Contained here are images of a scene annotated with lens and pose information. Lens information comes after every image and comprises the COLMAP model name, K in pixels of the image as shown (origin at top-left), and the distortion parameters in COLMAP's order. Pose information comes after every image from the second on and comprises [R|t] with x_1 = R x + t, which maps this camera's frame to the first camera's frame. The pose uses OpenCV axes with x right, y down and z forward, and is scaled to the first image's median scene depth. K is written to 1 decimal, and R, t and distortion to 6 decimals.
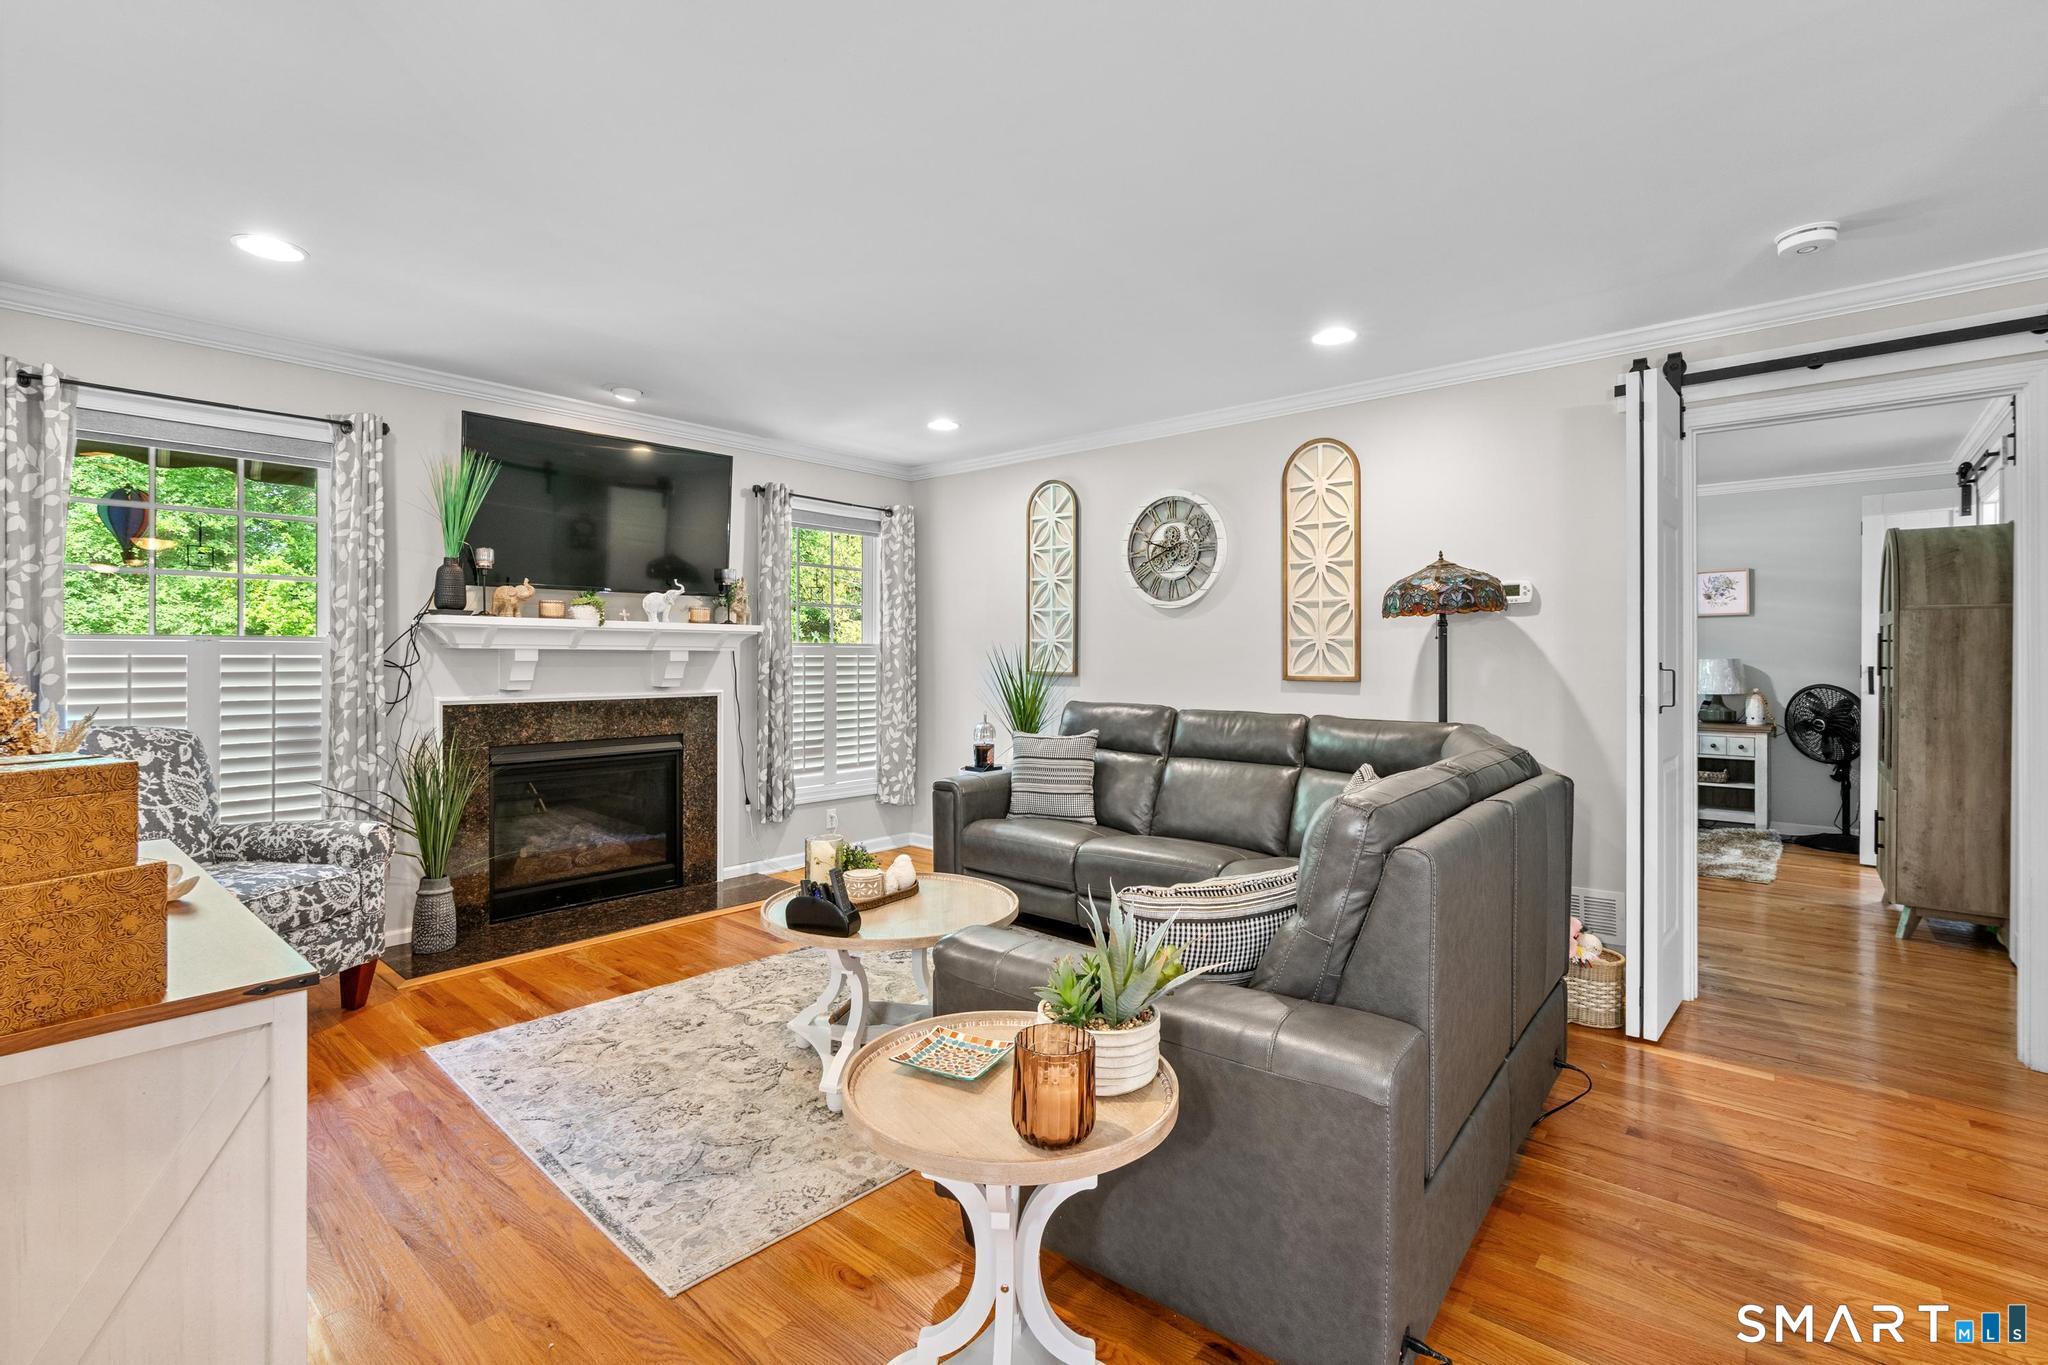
lens RADIAL K [[925.2, 0, 1009.2], [0, 925.2, 653.1], [0, 0, 1]] dist [-0.007340, 0.002422]
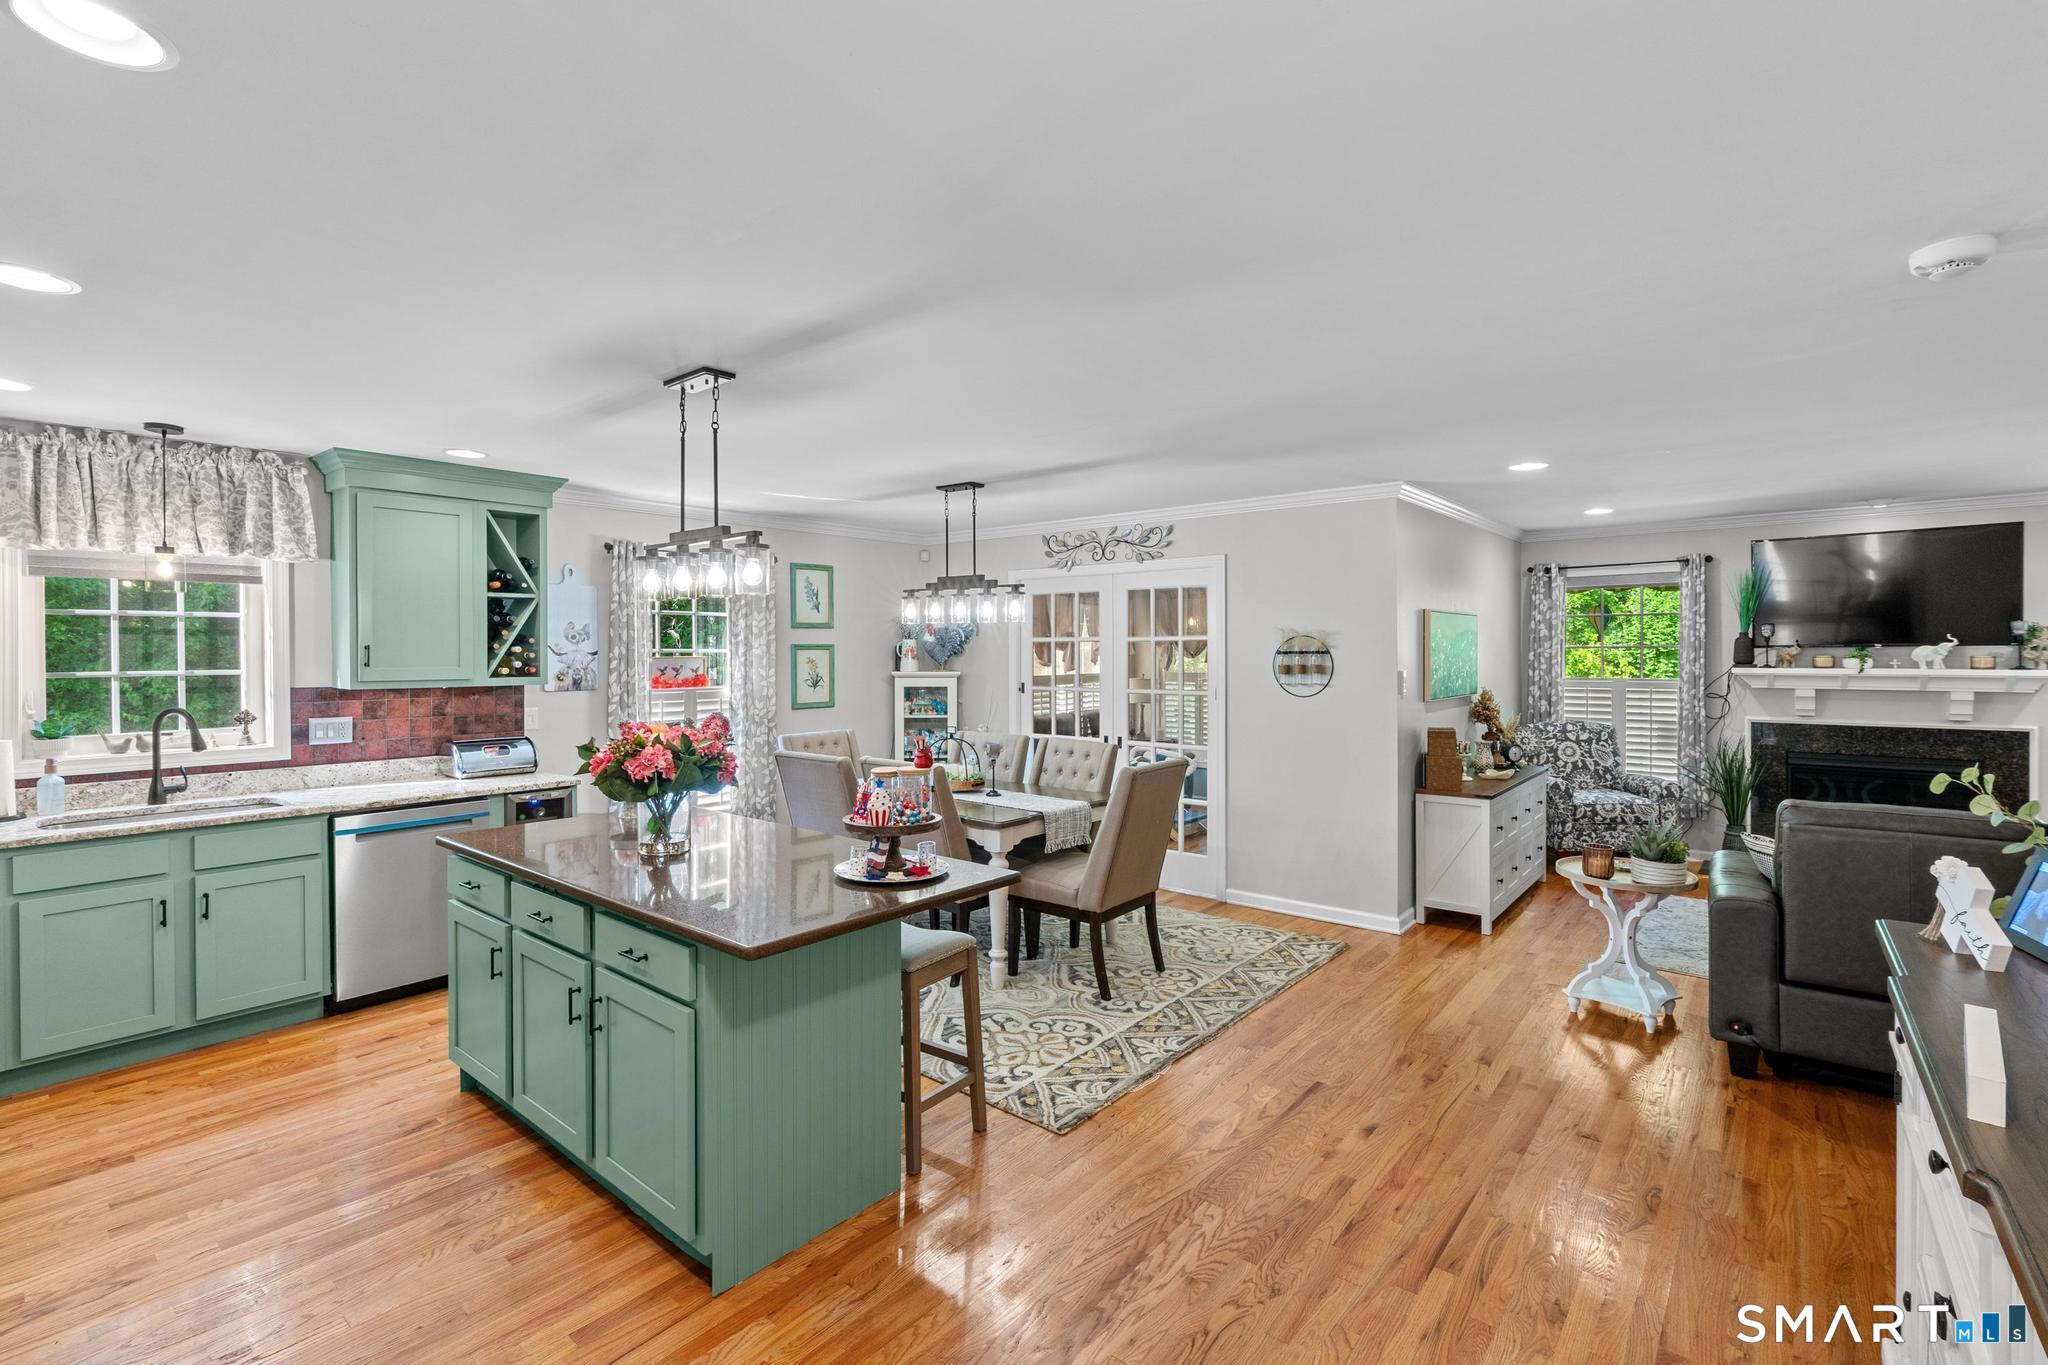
lens RADIAL K [[925.2, 0, 1016.2], [0, 925.2, 659.6], [0, 0, 1]] dist [-0.007340, 0.002422]
pose [[0.018222, 0.007473, -0.999806, 1.000847], [0.009659, 0.999924, 0.007650, -0.079661], [0.999787, -0.009796, 0.018149, -0.318934]]
